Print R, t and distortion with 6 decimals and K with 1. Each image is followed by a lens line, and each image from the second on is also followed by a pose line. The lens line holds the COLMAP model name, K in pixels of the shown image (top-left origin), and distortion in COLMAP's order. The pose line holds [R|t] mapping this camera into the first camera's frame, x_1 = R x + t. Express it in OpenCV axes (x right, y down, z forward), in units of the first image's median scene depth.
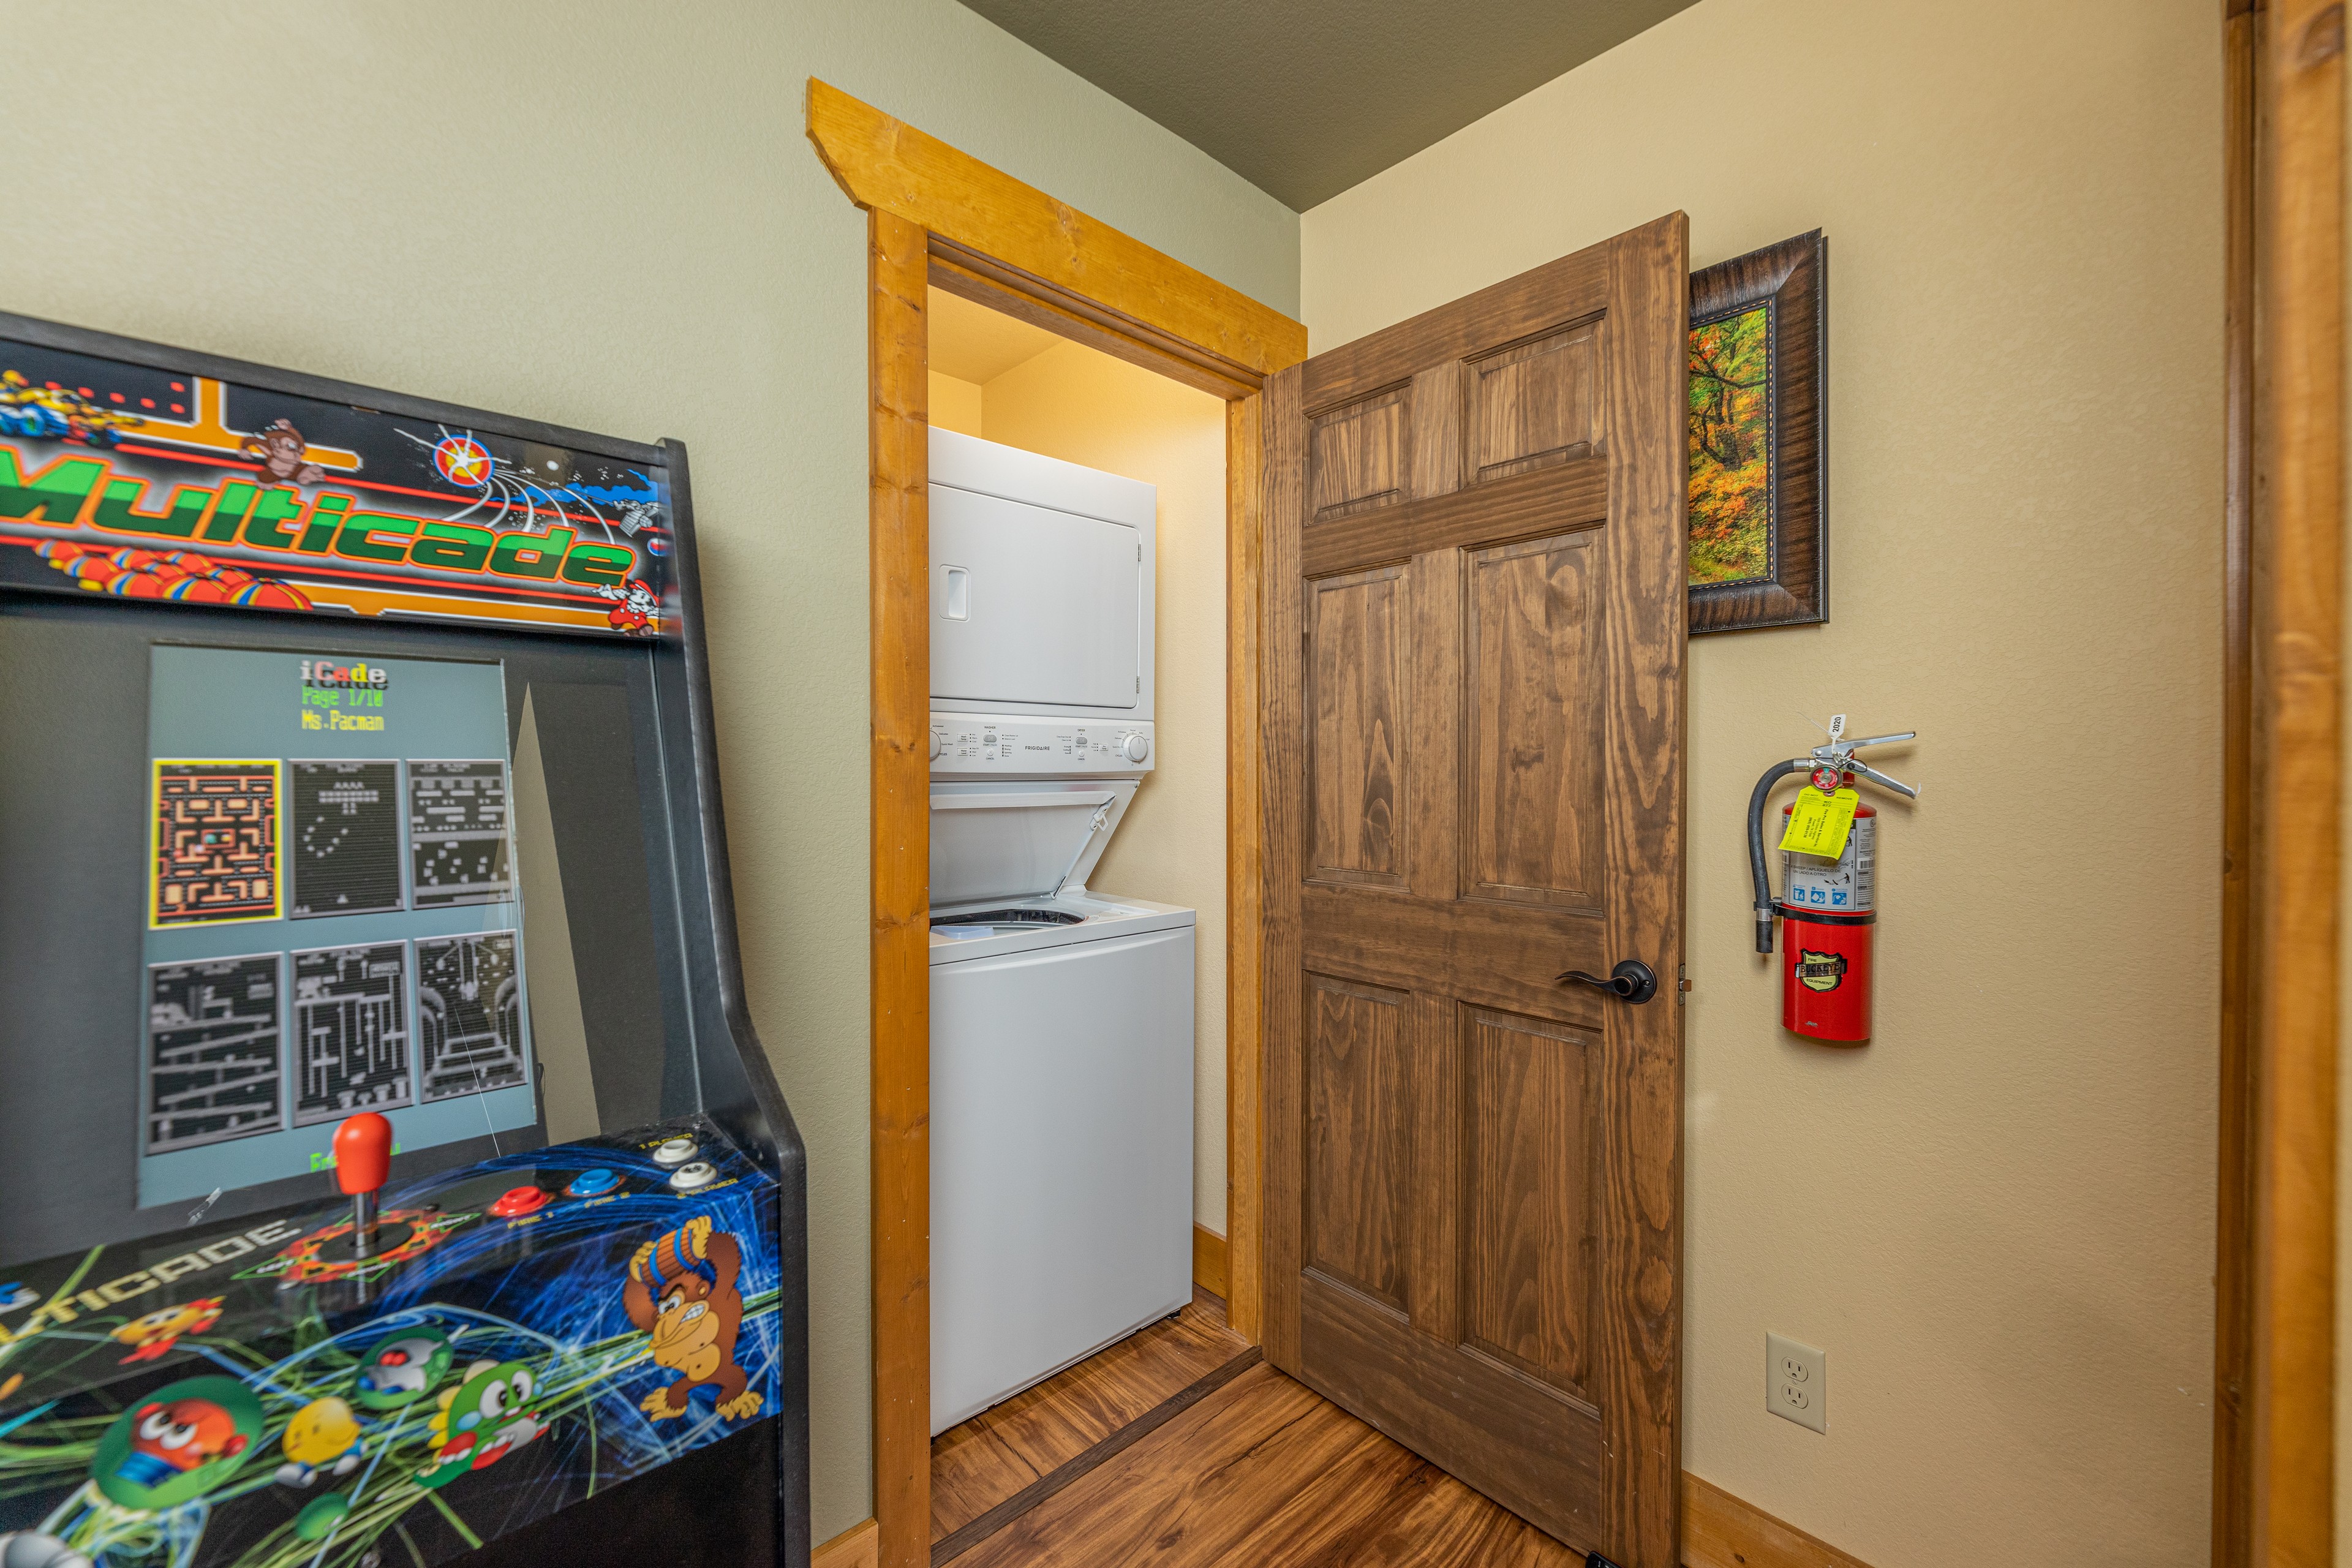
lens RADIAL K [[951.1, 0, 1161.9], [0, 951.1, 774.4], [0, 0, 1]] dist [-0.006822, 0.000097]
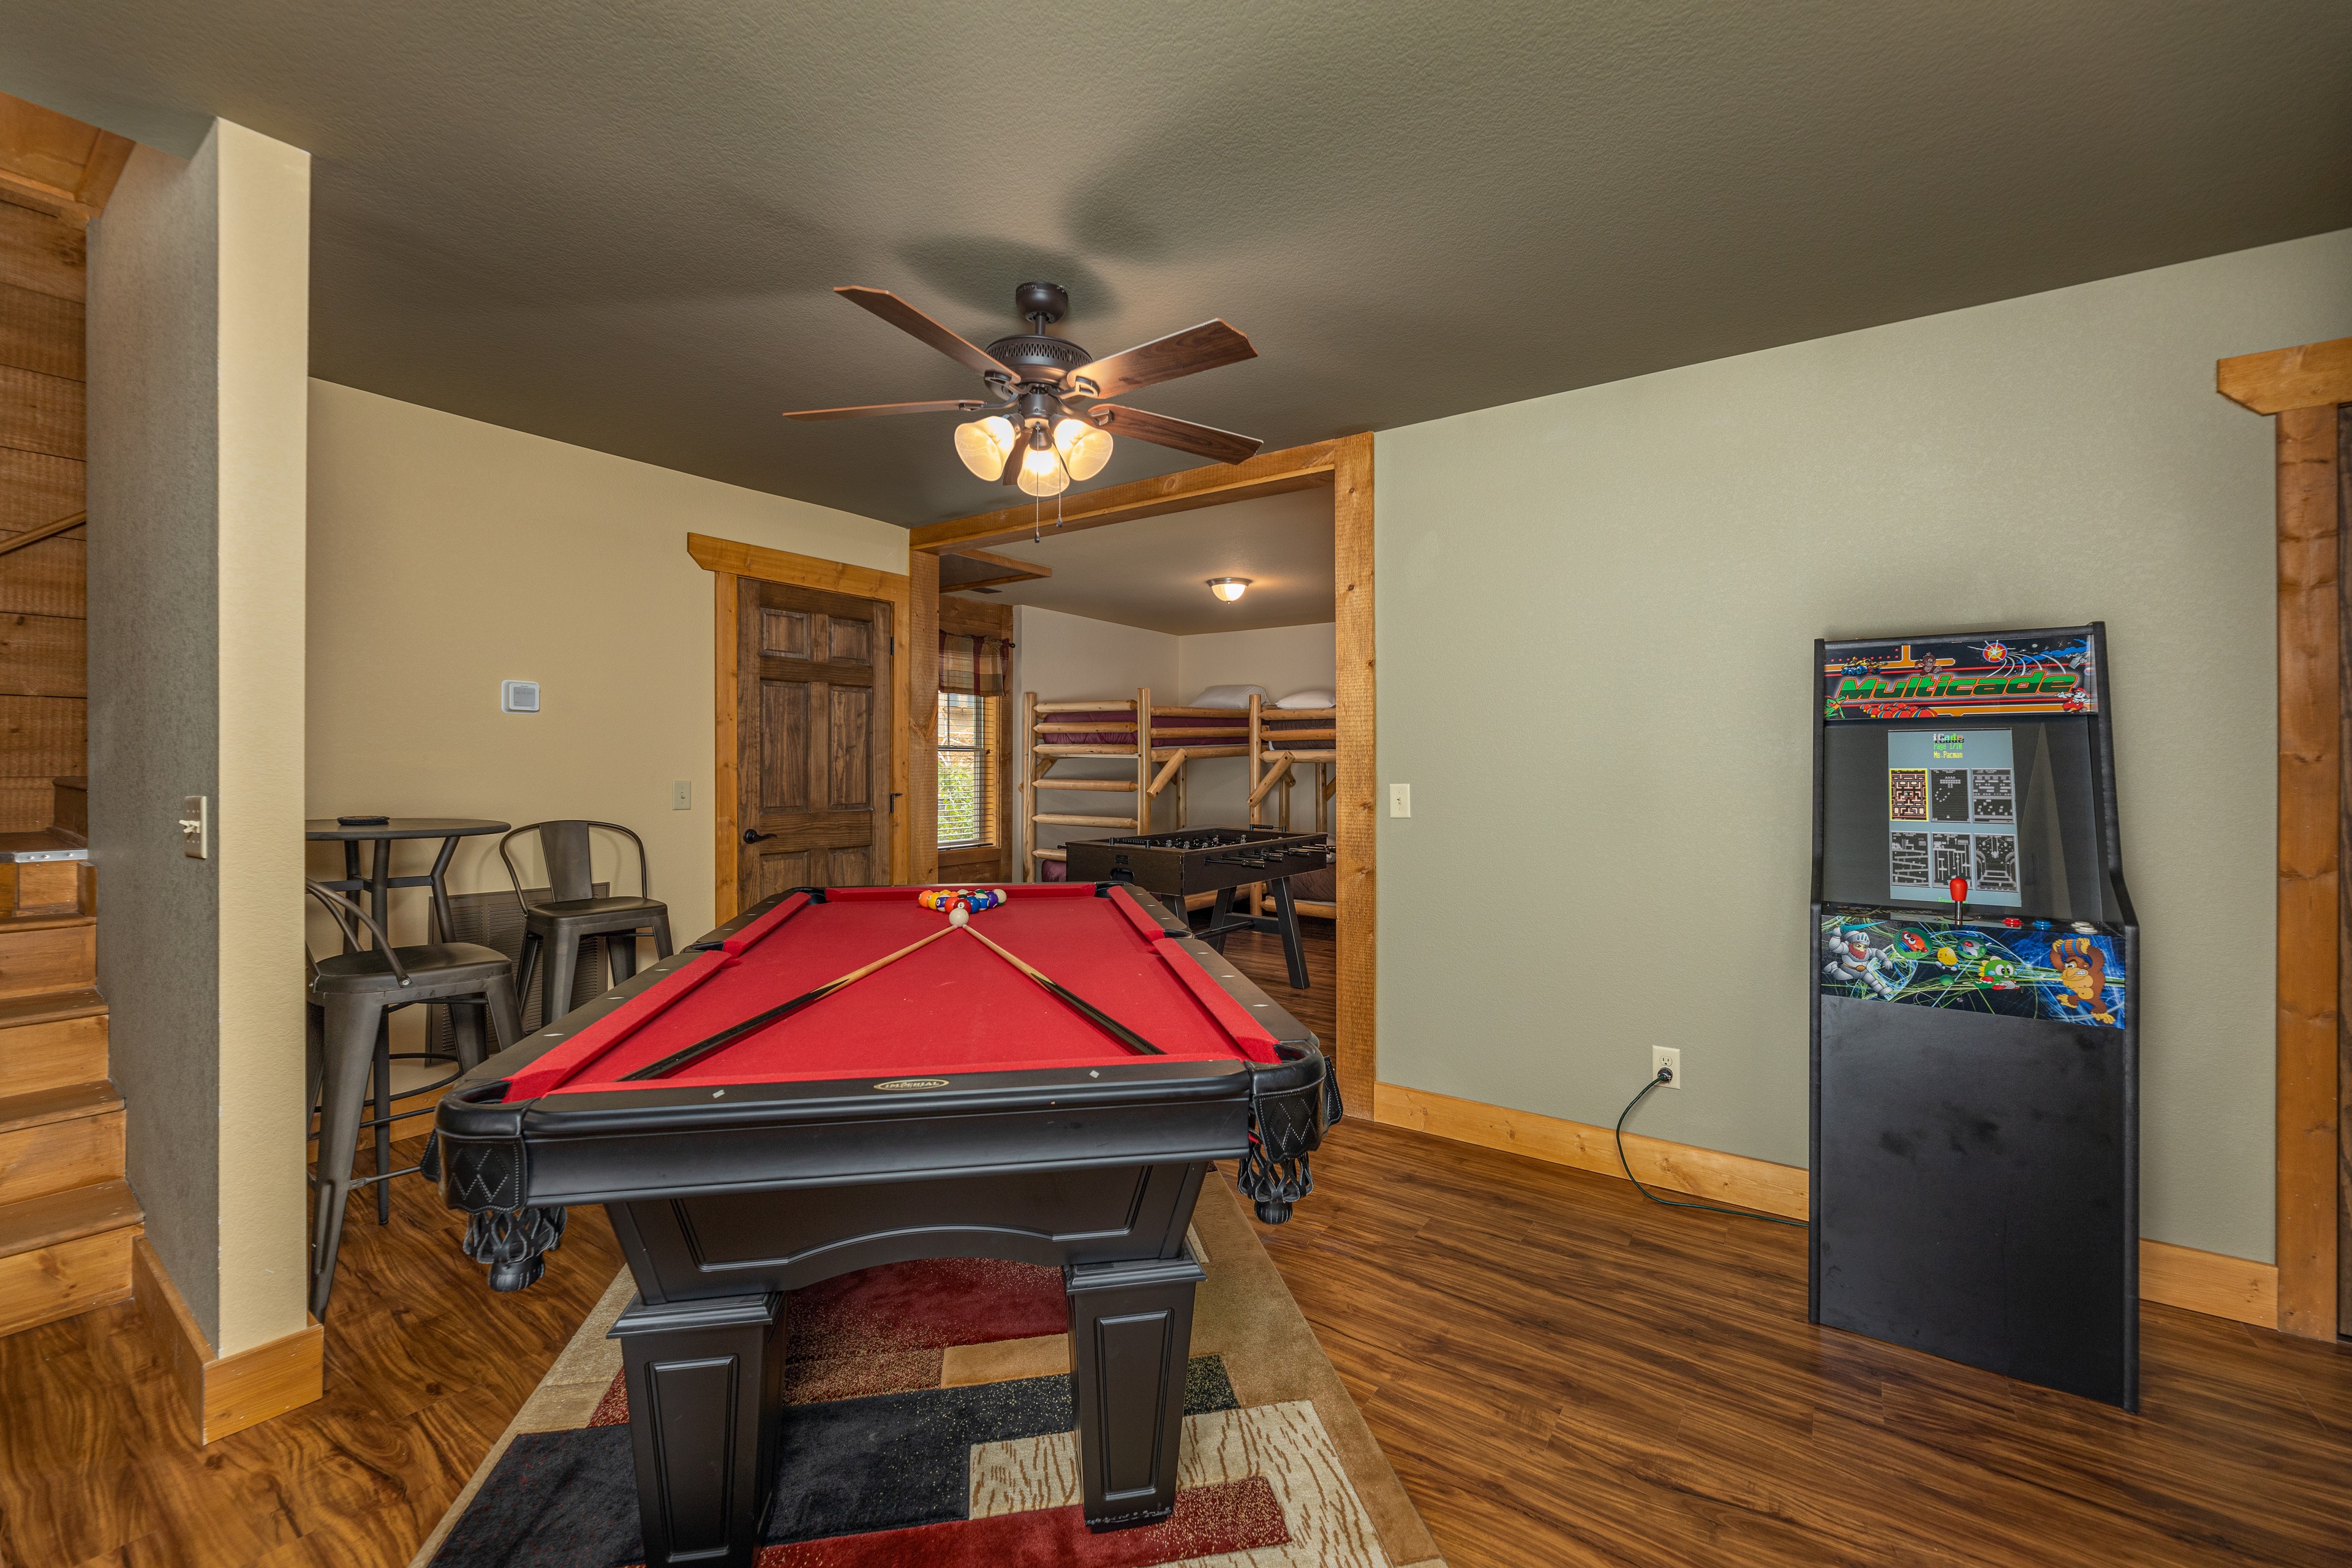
lens RADIAL K [[951.1, 0, 1155.2], [0, 951.1, 772.7], [0, 0, 1]] dist [-0.006822, 0.000097]
pose [[0.202445, 0.000072, -0.979294, 1.498597], [-0.012129, 0.999923, -0.002433, 0.033912], [0.979219, 0.012371, 0.202430, -1.990605]]
